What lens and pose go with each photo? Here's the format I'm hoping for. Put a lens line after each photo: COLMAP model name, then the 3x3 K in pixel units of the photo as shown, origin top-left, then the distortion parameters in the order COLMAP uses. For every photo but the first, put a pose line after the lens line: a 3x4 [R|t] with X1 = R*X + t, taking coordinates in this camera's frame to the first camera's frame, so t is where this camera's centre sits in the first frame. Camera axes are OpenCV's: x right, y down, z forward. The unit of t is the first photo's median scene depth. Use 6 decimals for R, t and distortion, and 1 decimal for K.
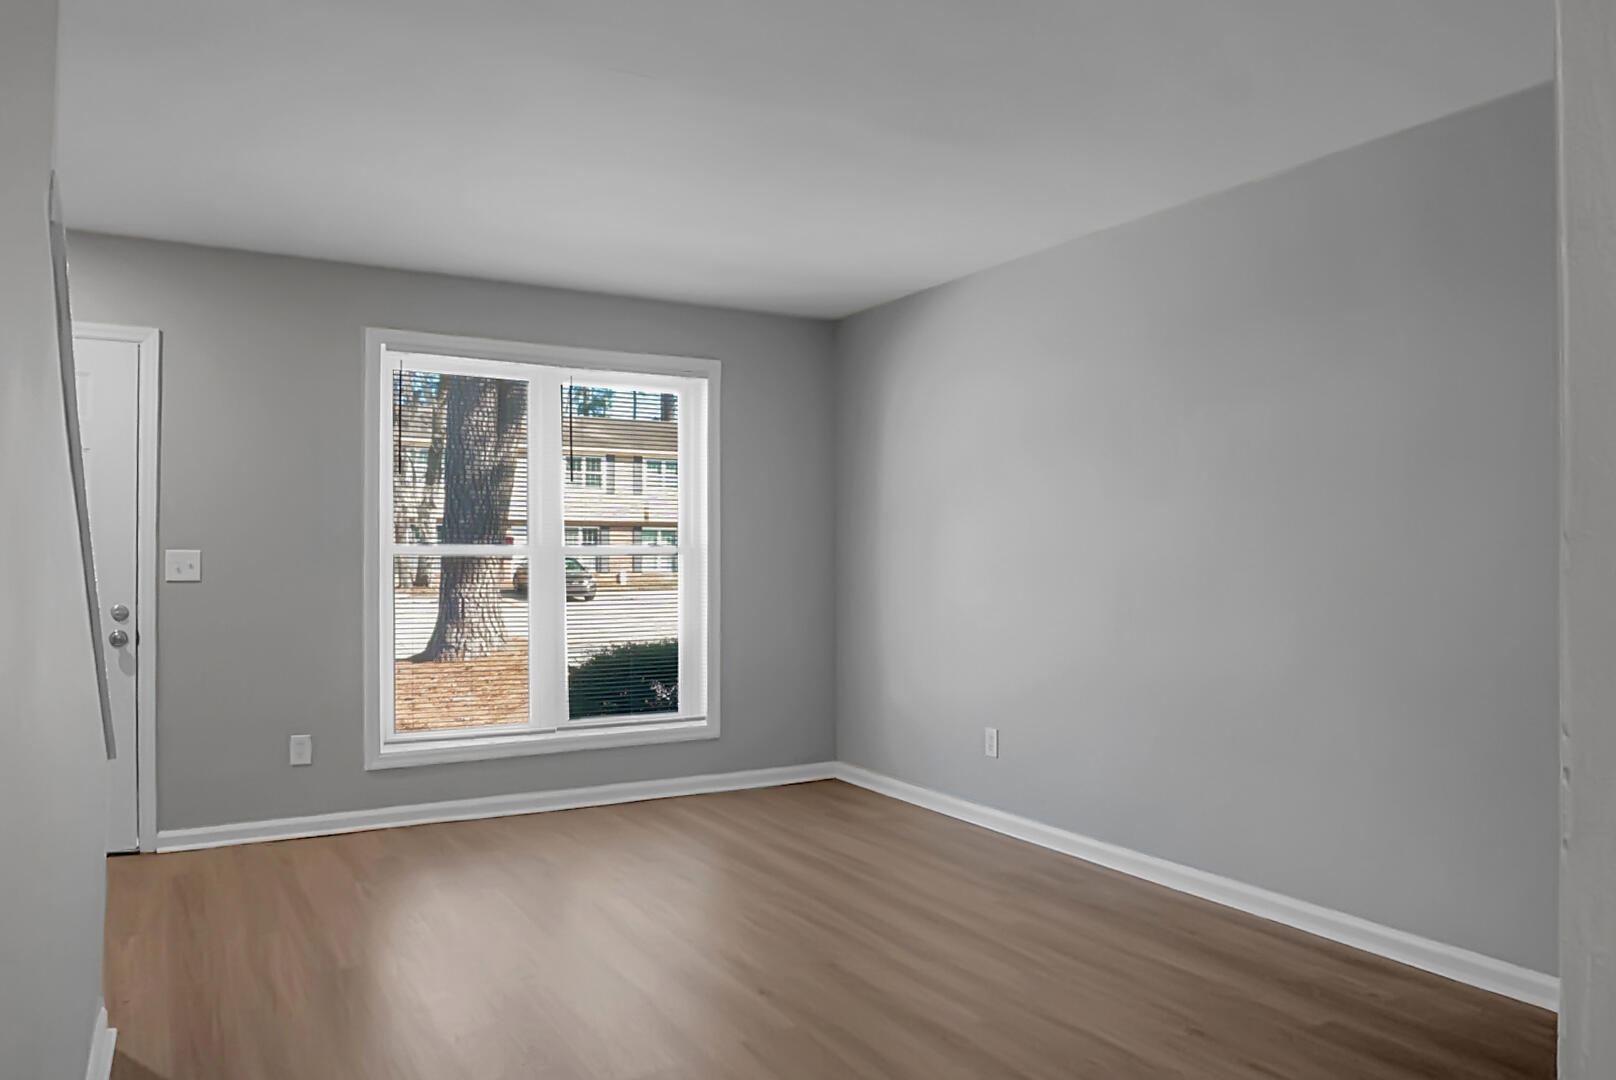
lens RADIAL K [[1161.6, 0, 803.8], [0, 1161.6, 540.0], [0, 0, 1]] dist [-0.015192, -0.000867]
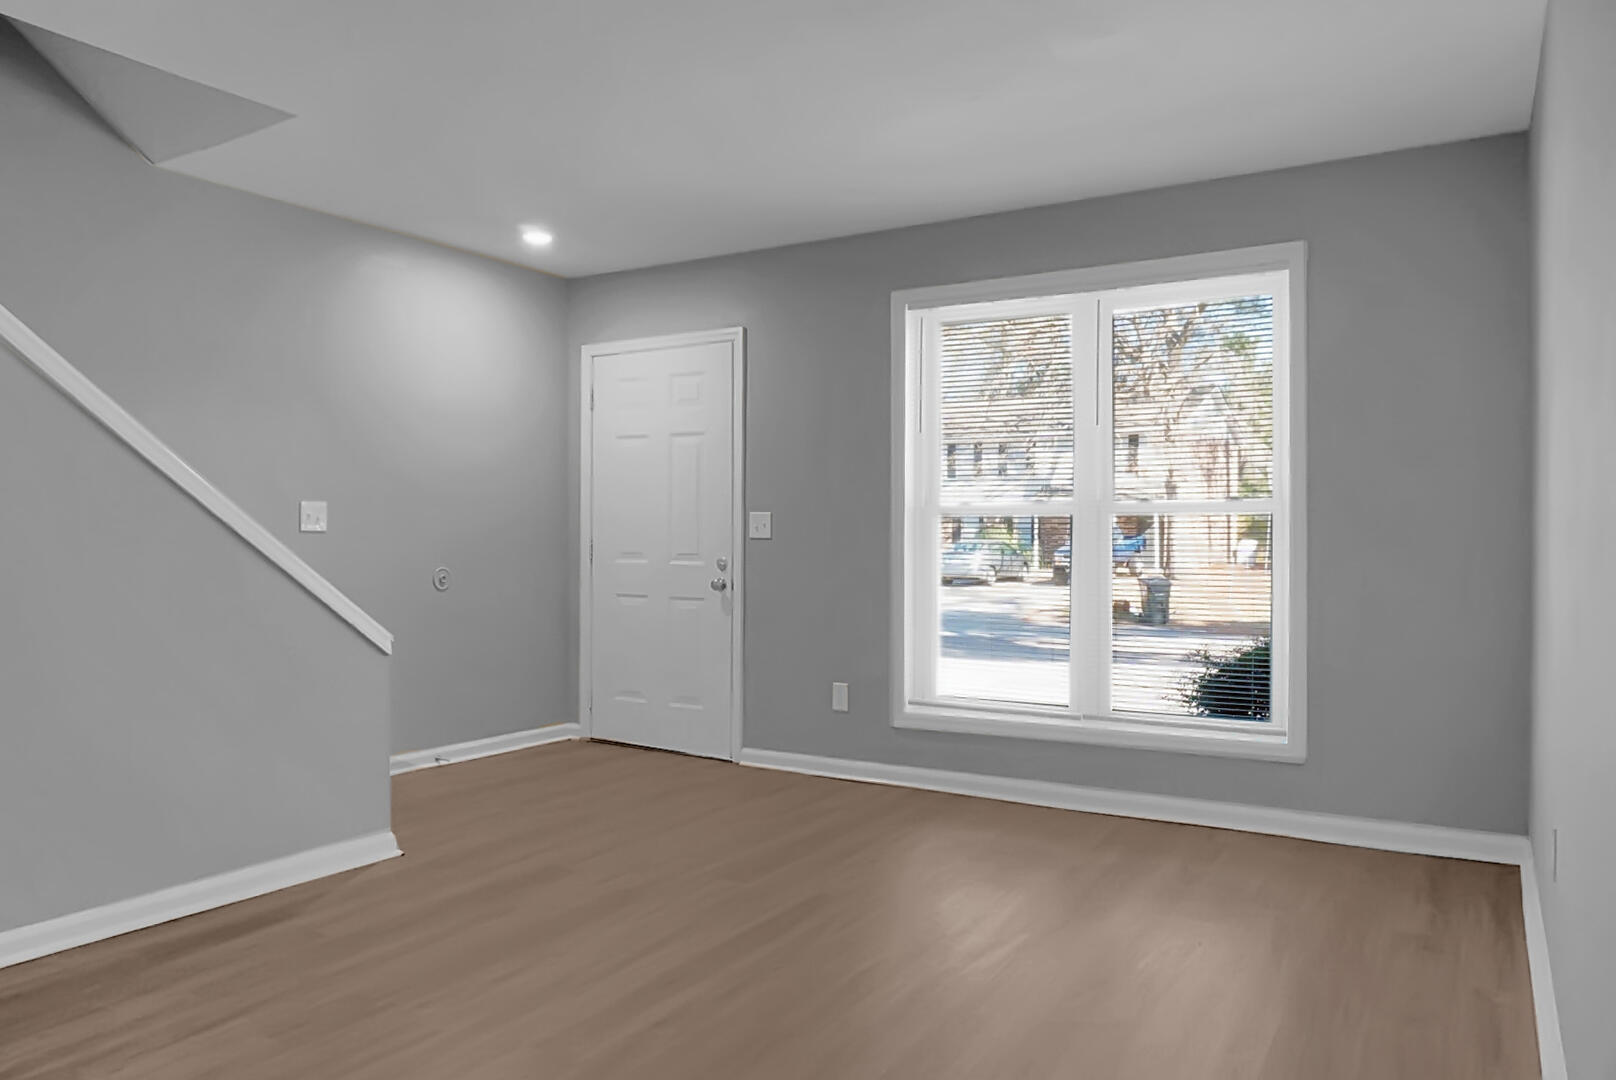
lens RADIAL K [[1161.6, 0, 802.9], [0, 1161.6, 541.1], [0, 0, 1]] dist [-0.015192, -0.000867]
pose [[0.467046, -0.004959, -0.884219, 0.524478], [0.002350, 0.999988, -0.004367, 0.043470], [0.884230, -0.000039, 0.467051, 0.487944]]
